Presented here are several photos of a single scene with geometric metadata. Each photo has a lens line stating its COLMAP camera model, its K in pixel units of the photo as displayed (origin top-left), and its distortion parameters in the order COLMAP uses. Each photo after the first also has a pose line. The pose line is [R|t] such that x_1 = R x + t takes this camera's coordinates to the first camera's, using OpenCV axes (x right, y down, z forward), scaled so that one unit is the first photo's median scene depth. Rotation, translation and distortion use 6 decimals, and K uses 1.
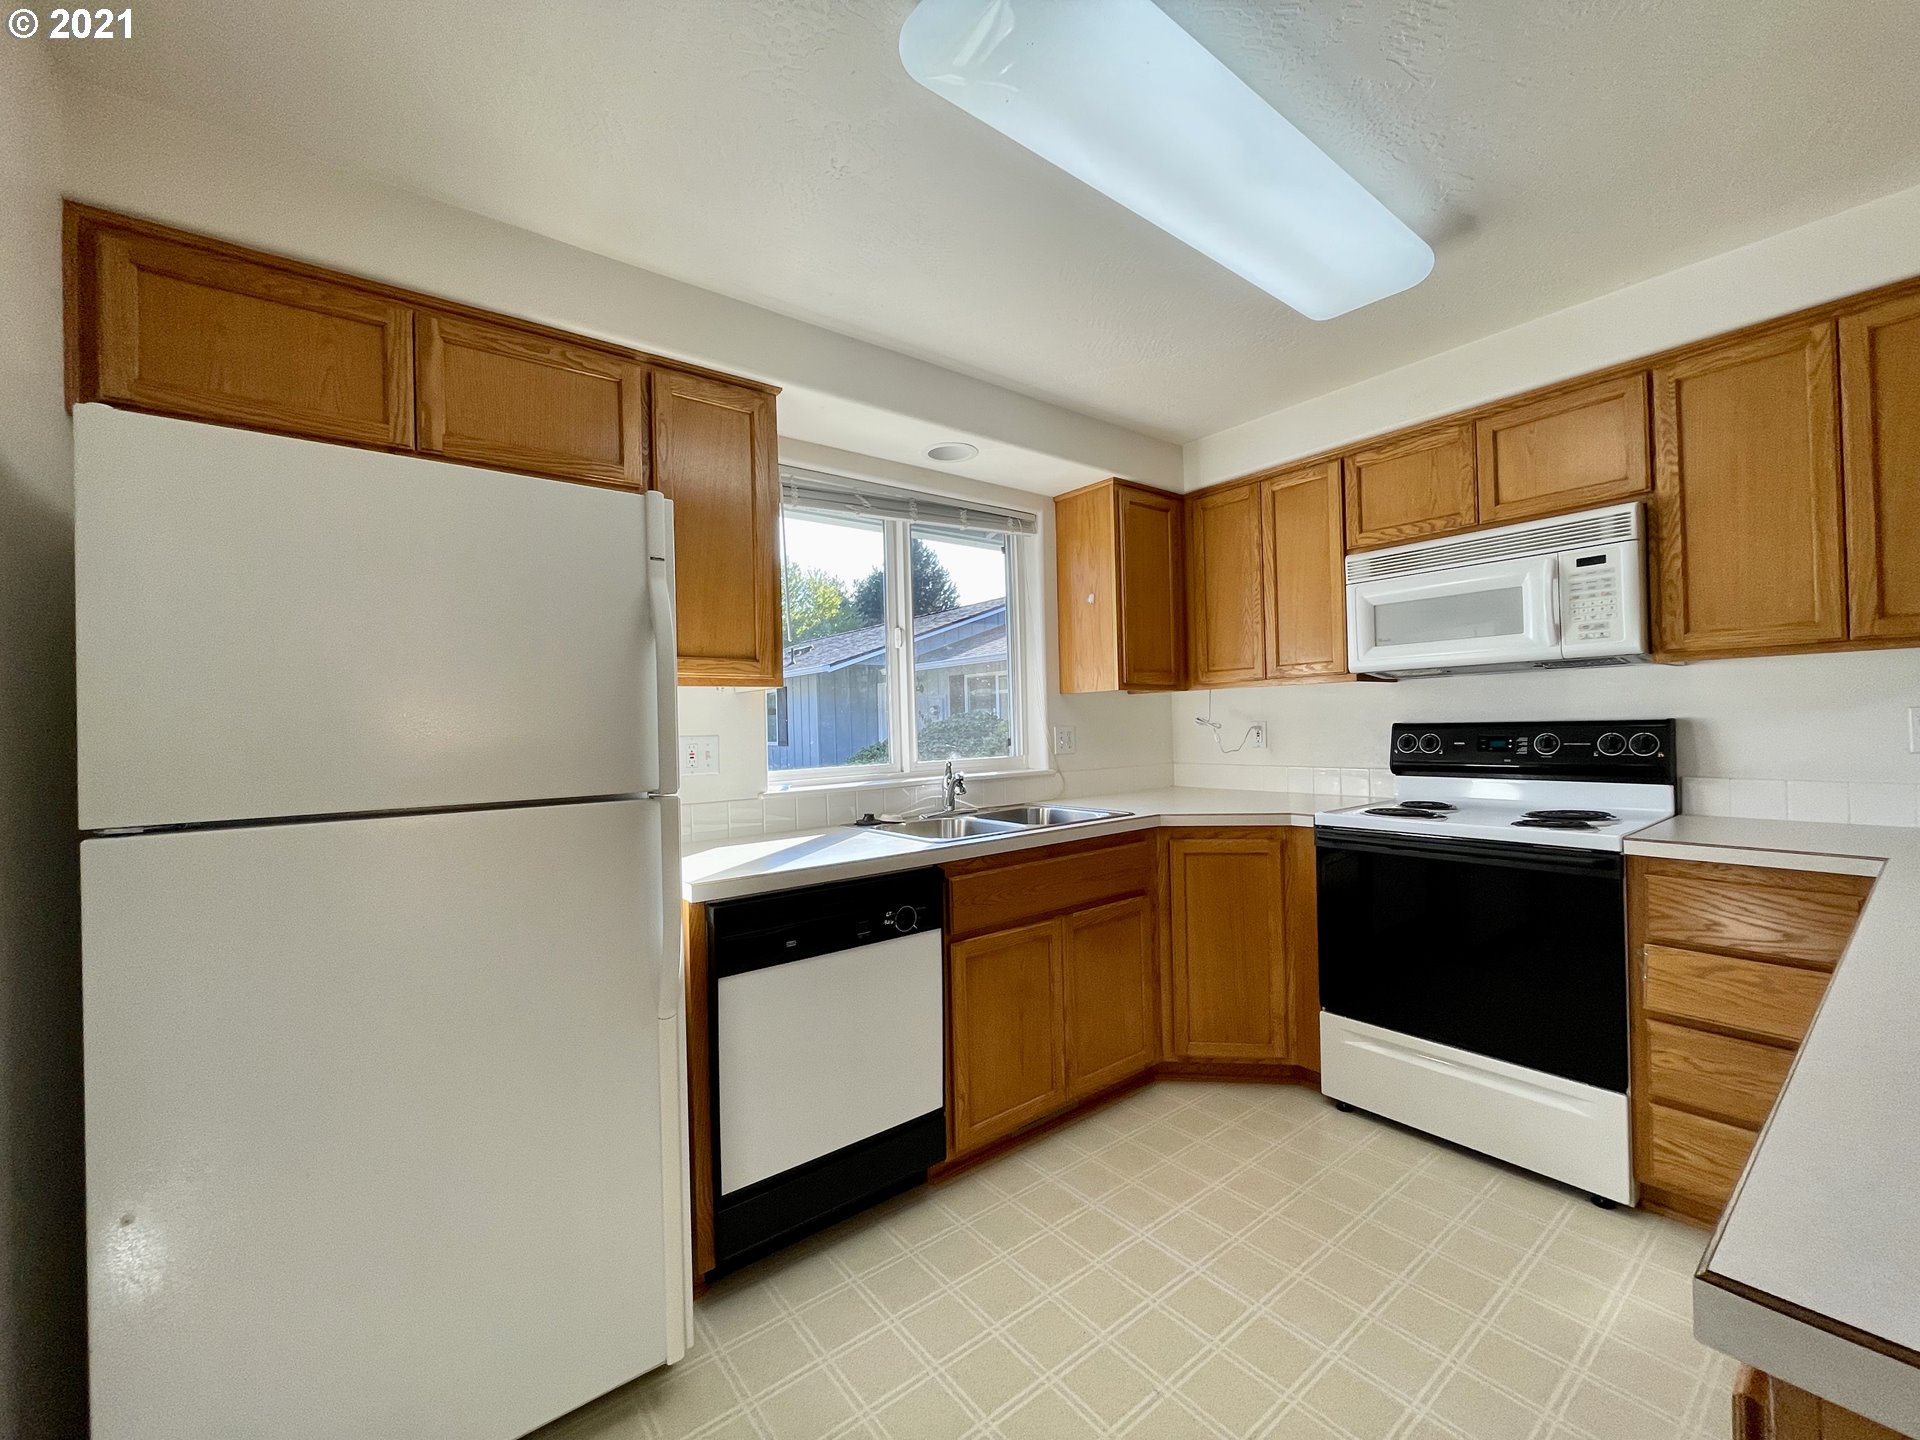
lens RADIAL K [[771.4, 0, 961.6], [0, 771.4, 724.5], [0, 0, 1]] dist [-0.001857, -0.000627]
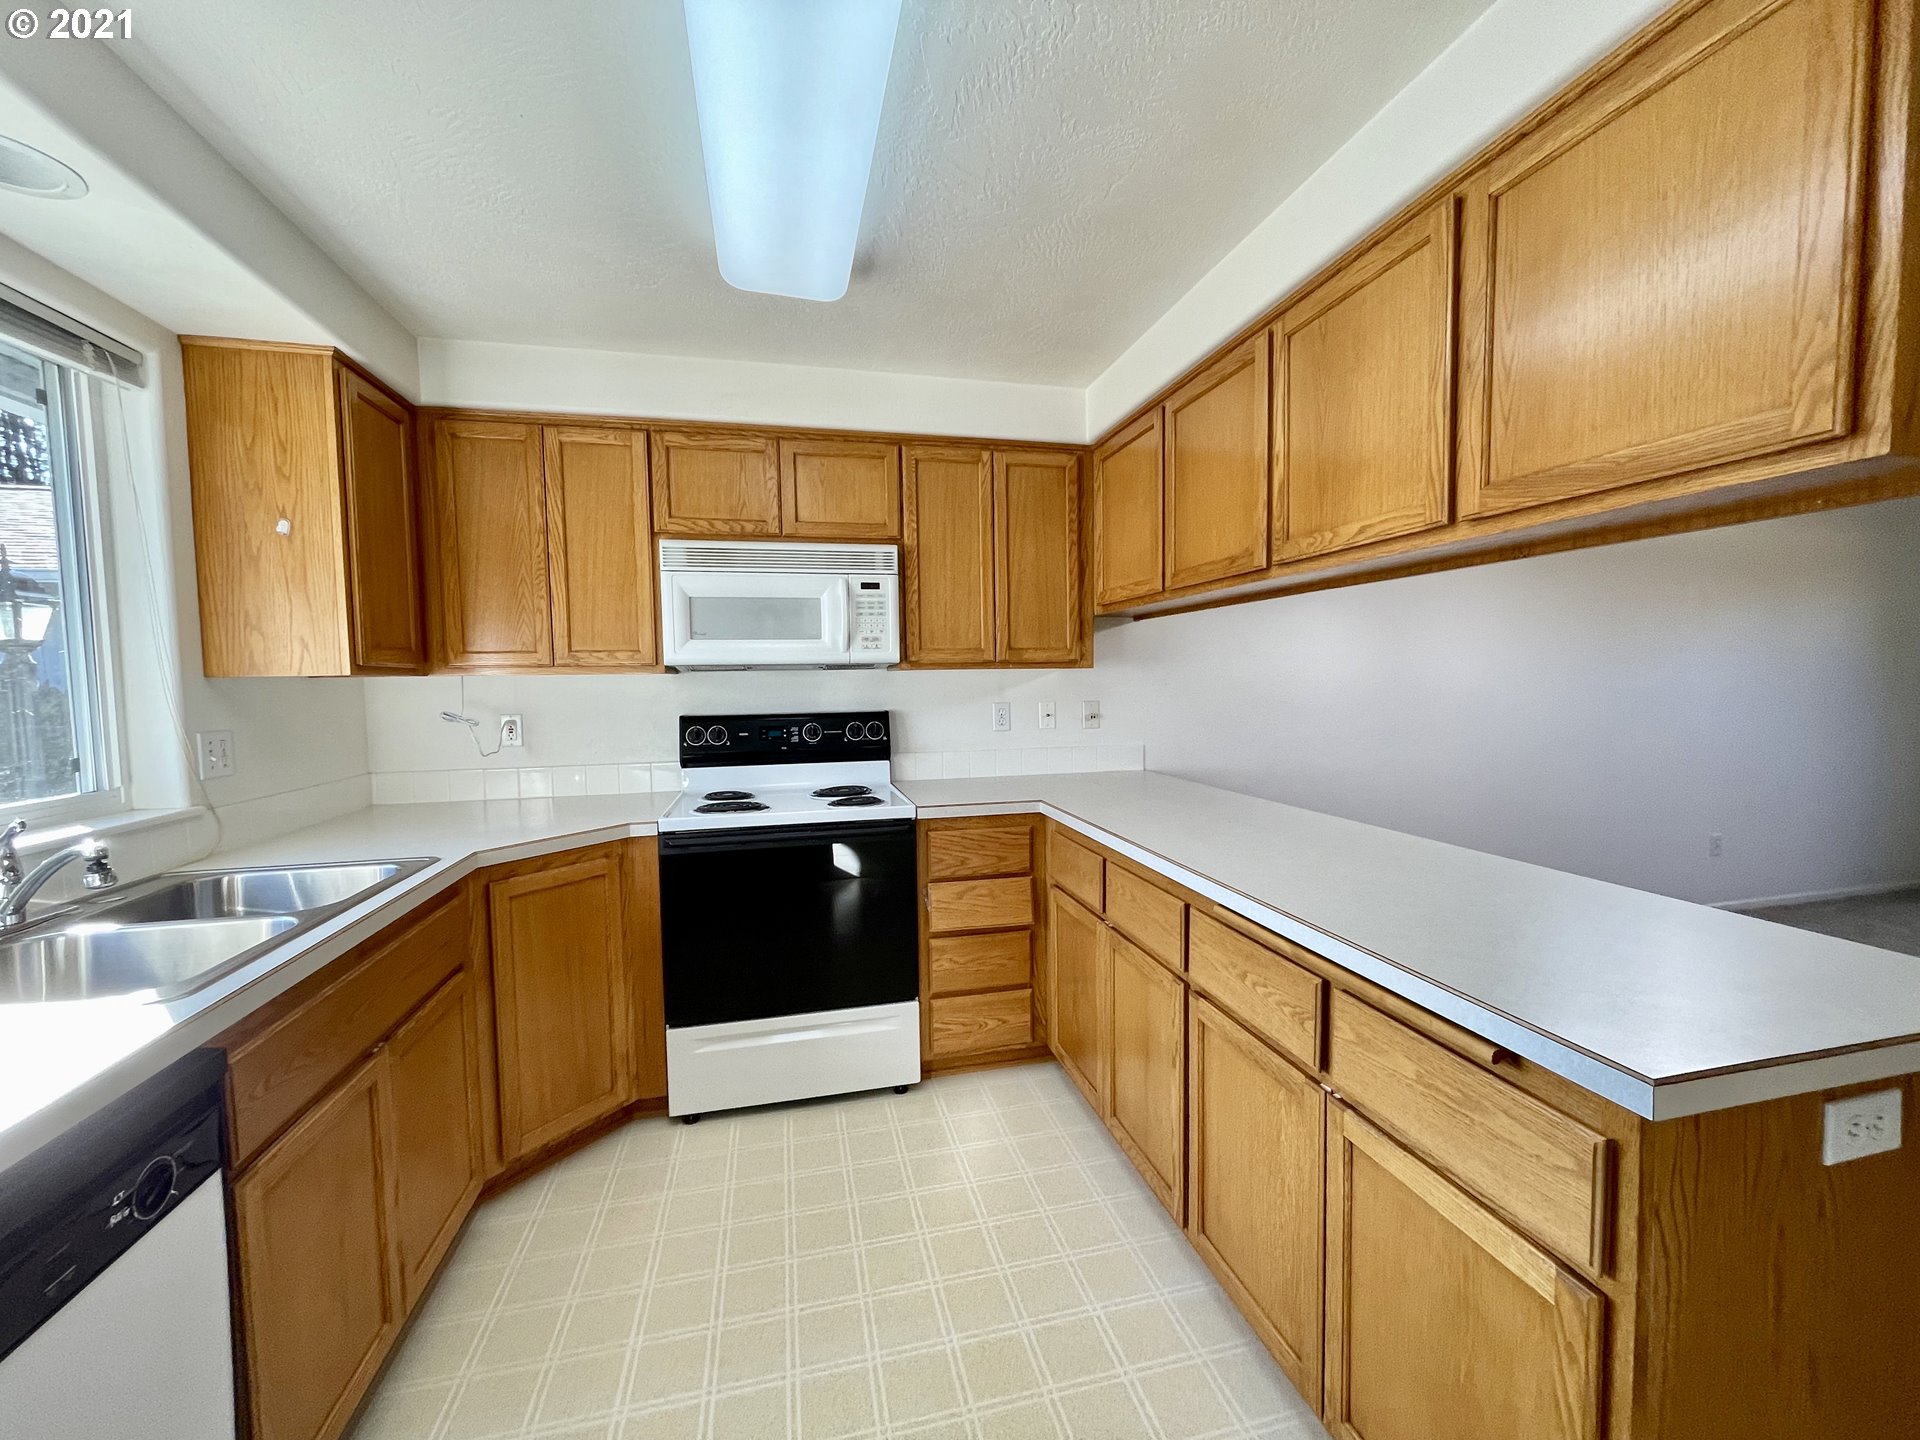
lens RADIAL K [[771.4, 0, 961.6], [0, 771.4, 724.5], [0, 0, 1]] dist [-0.001857, -0.000627]
pose [[0.417472, -0.036354, 0.907962, -0.217083], [0.003628, 0.999258, 0.038342, -0.031131], [-0.908683, -0.012713, 0.417294, 0.293618]]
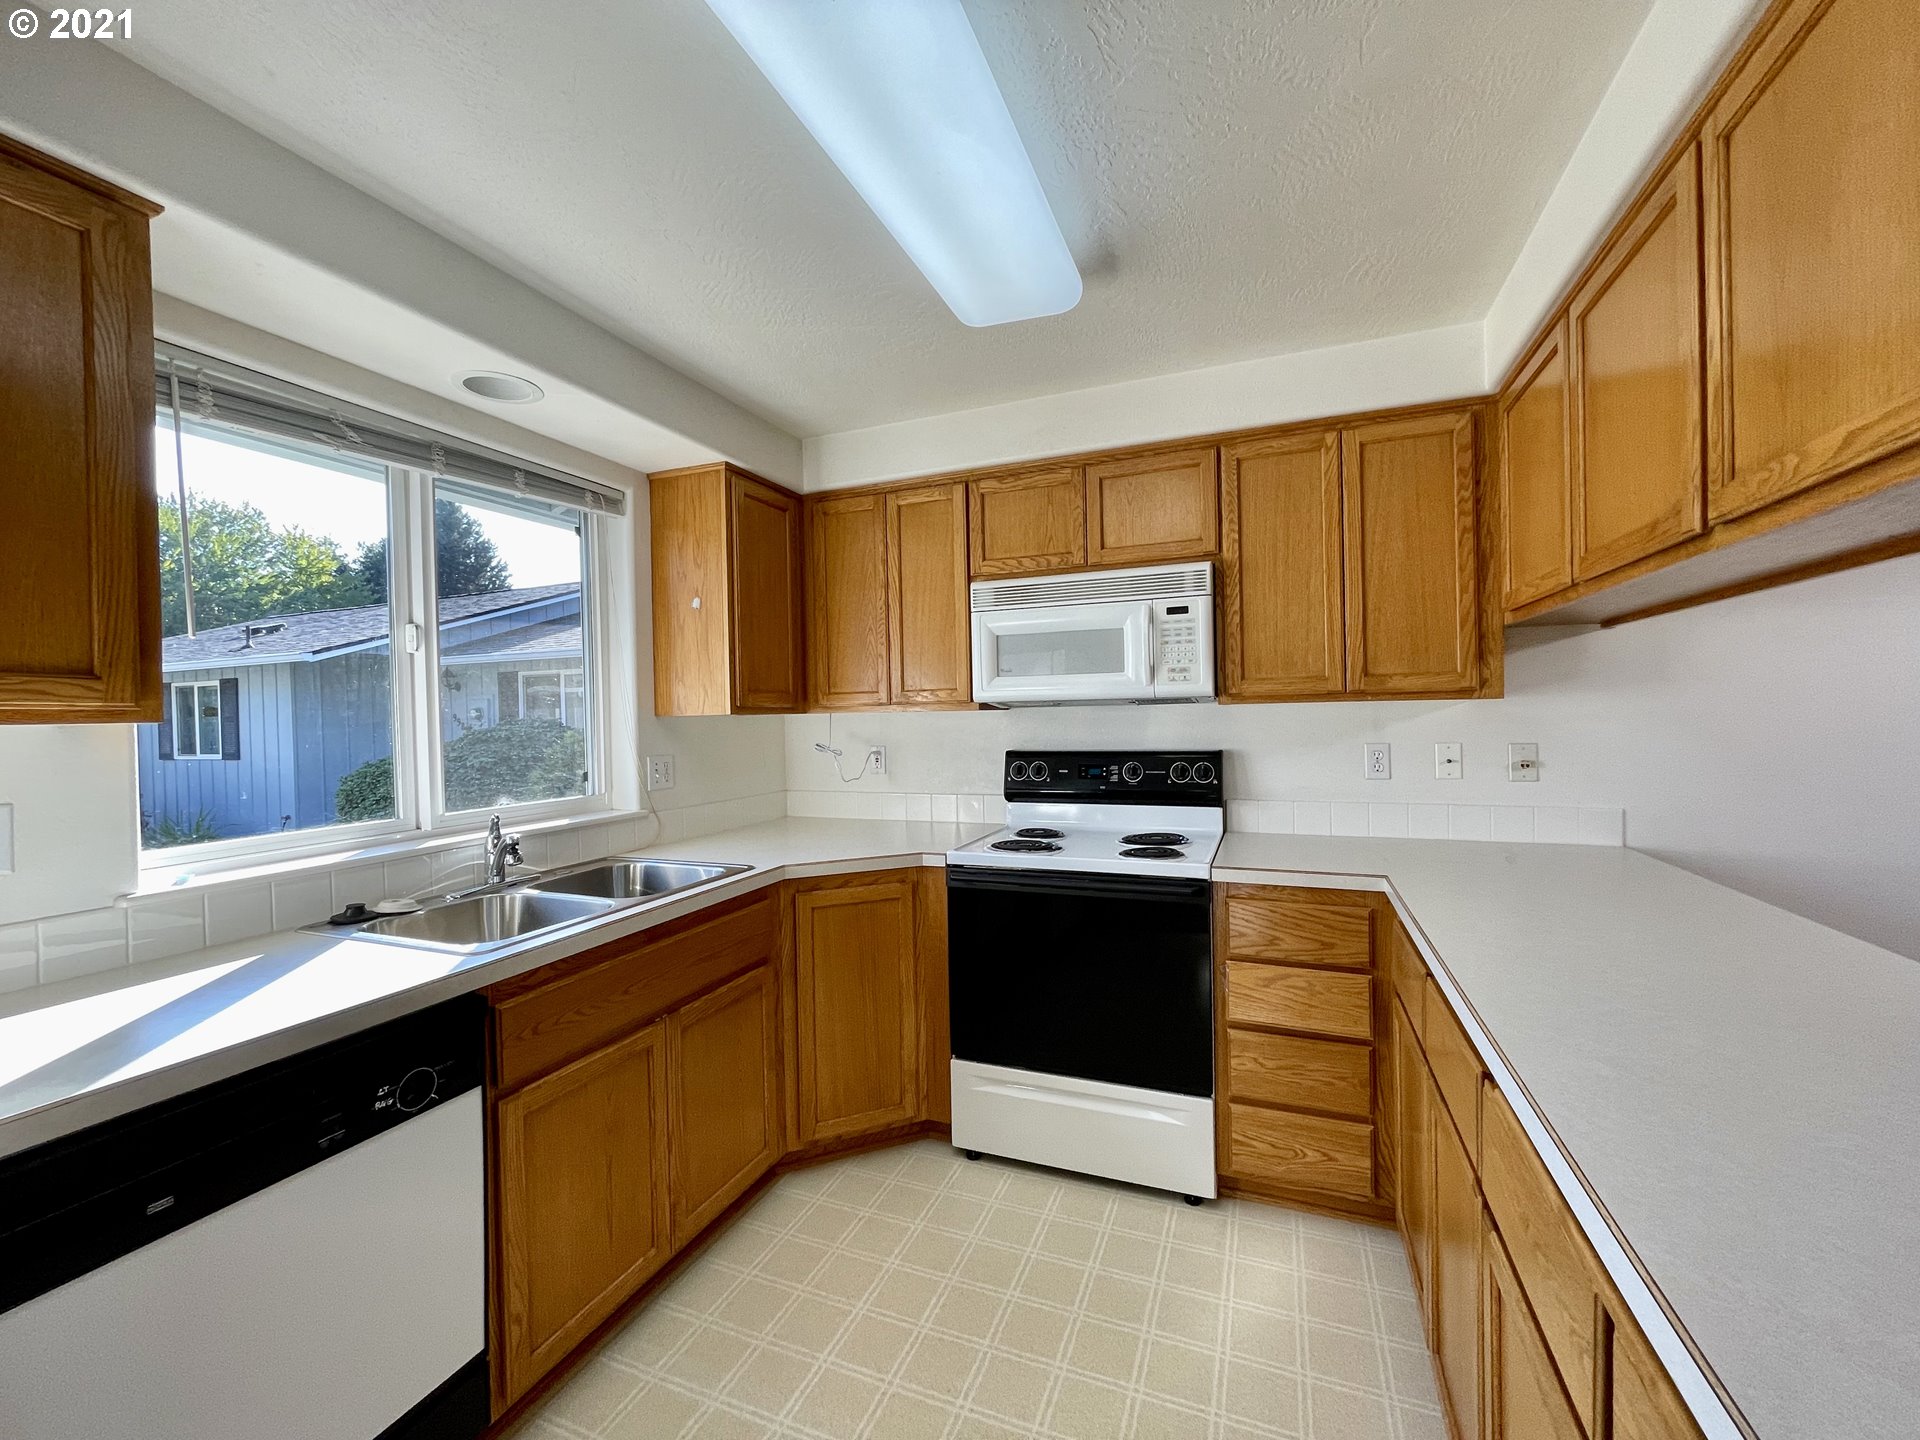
lens RADIAL K [[772.8, 0, 961.9], [0, 772.8, 723.6], [0, 0, 1]] dist [-0.002667, -0.000194]
pose [[0.865212, 0.002328, 0.501400, -0.001772], [-0.002257, 0.999997, -0.000750, -0.041548], [-0.501400, -0.000483, 0.865215, 0.169367]]
